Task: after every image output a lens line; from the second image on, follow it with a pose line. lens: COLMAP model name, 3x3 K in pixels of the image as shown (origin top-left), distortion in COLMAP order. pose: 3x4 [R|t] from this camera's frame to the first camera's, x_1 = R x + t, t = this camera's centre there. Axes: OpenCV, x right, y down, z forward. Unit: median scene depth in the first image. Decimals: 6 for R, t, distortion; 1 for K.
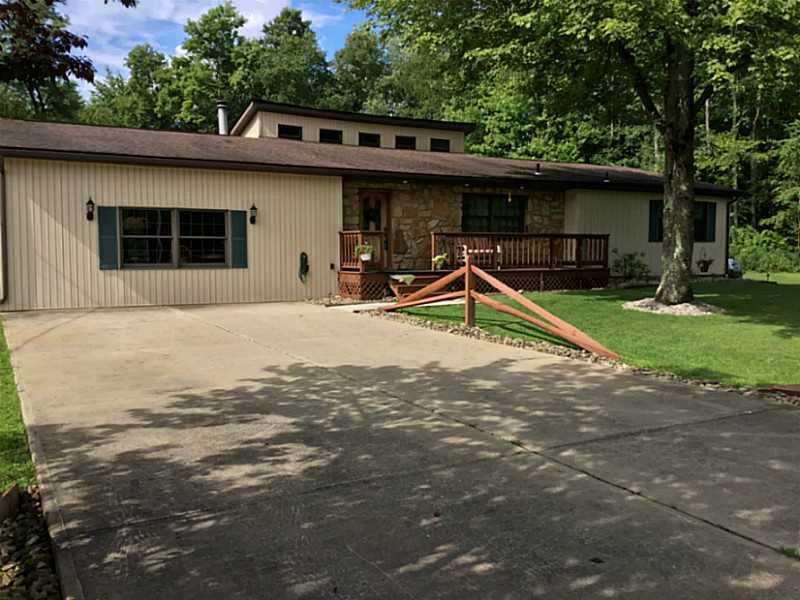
lens RADIAL K [[715.9, 0, 399.9], [0, 715.9, 299.1], [0, 0, 1]] dist [0.073954, -0.134481]
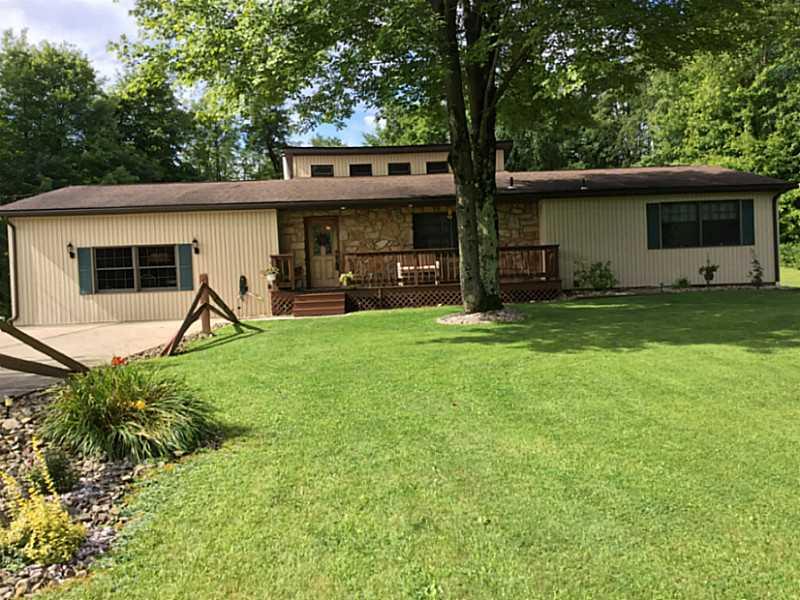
lens RADIAL K [[715.9, 0, 400.6], [0, 715.9, 299.7], [0, 0, 1]] dist [0.073954, -0.134481]
pose [[0.885213, -0.023091, -0.464612, 0.628534], [0.007128, 0.999323, -0.036086, 0.018451], [0.465131, 0.028632, 0.884779, 0.075451]]
